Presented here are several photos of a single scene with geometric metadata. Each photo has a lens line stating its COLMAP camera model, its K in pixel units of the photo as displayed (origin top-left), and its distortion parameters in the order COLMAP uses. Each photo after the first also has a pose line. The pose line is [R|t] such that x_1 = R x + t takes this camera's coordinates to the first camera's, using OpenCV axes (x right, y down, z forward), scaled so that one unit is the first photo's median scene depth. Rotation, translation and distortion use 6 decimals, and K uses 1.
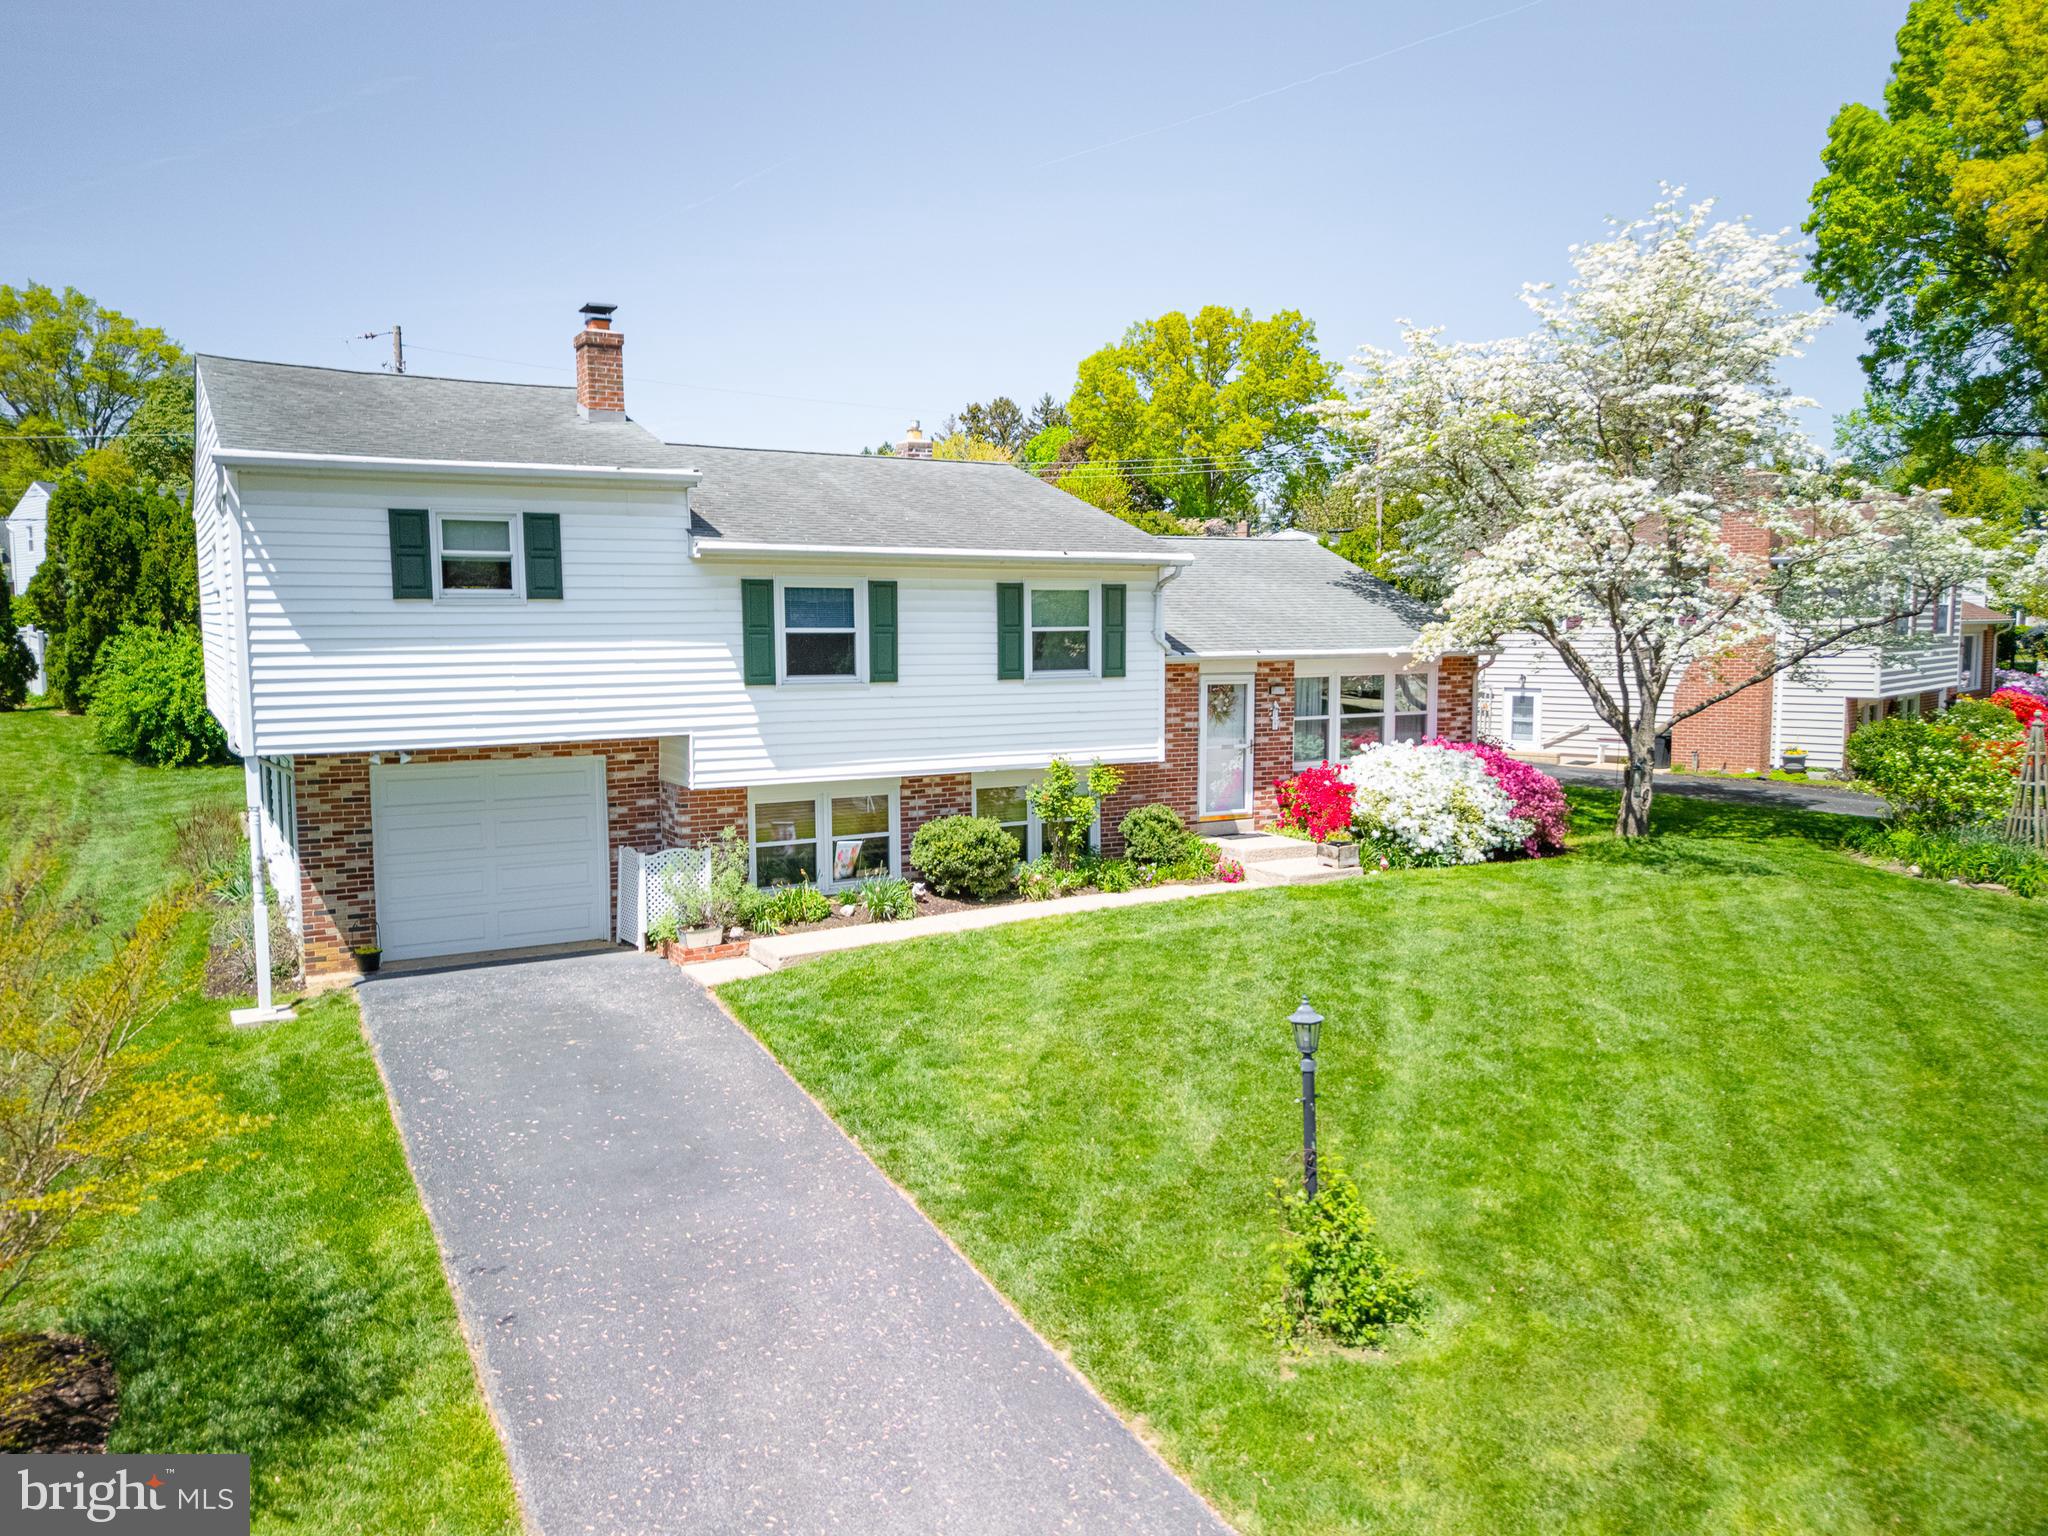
lens RADIAL K [[1482.7, 0, 1021.9], [0, 1482.7, 723.7], [0, 0, 1]] dist [0.059718, -0.051157]
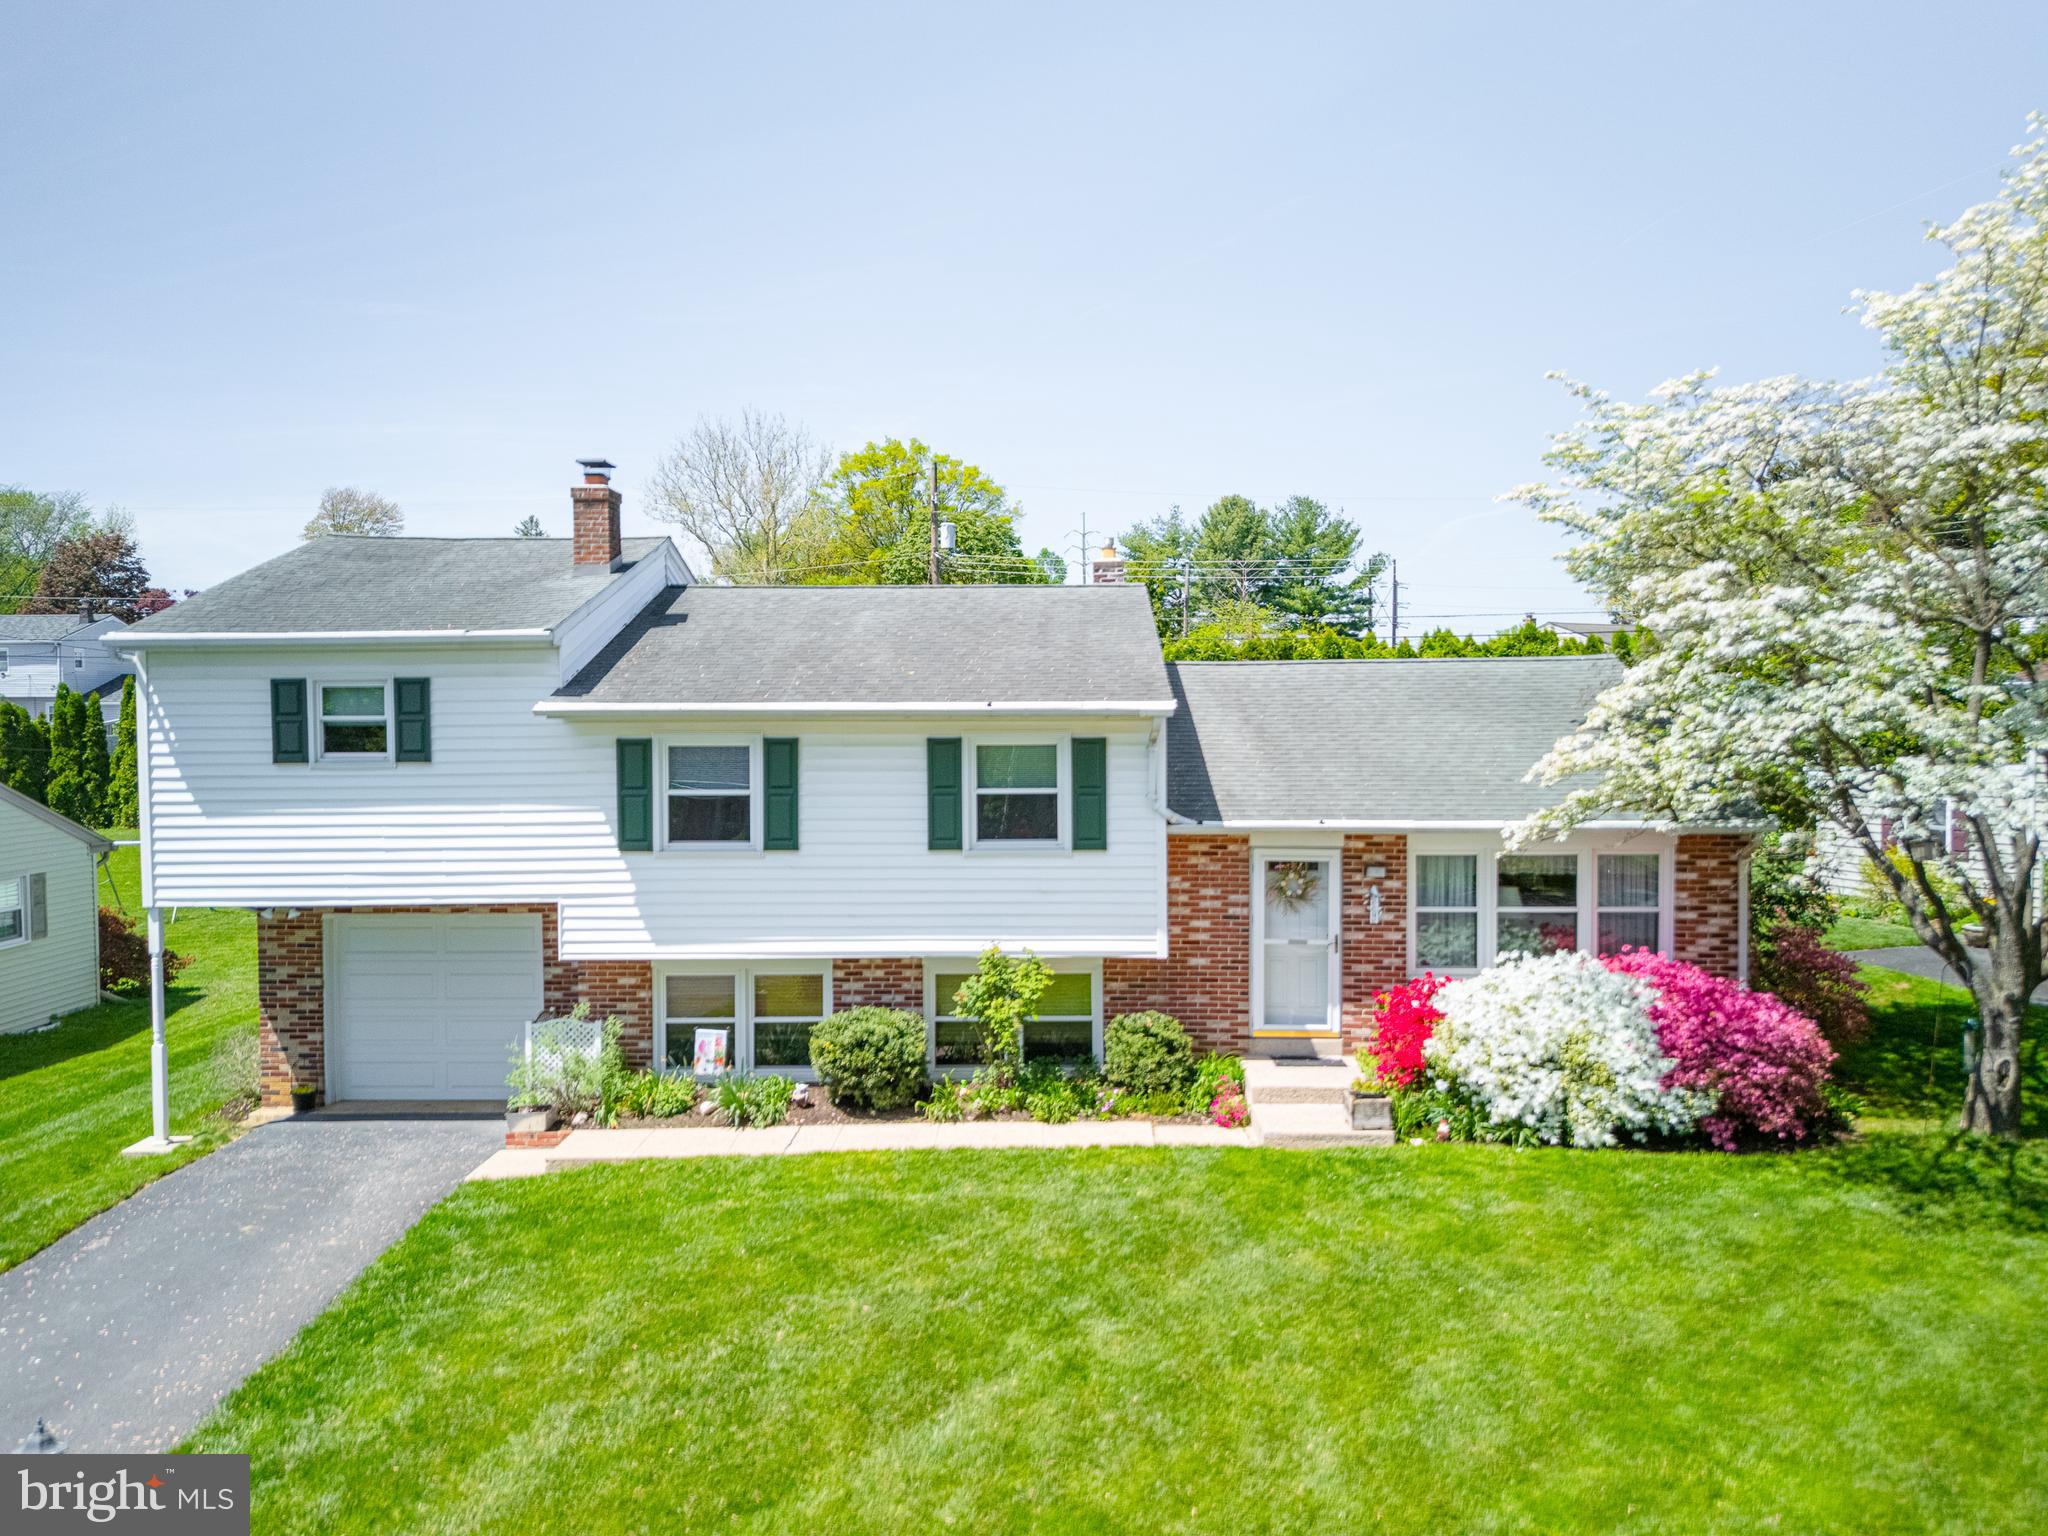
lens RADIAL K [[1482.7, 0, 1021.9], [0, 1482.7, 723.7], [0, 0, 1]] dist [0.059718, -0.051157]
pose [[0.859703, 0.005491, -0.510764, 0.494751], [-0.034681, 0.998262, -0.047641, -0.067847], [0.509615, 0.058671, 0.858400, 0.305410]]
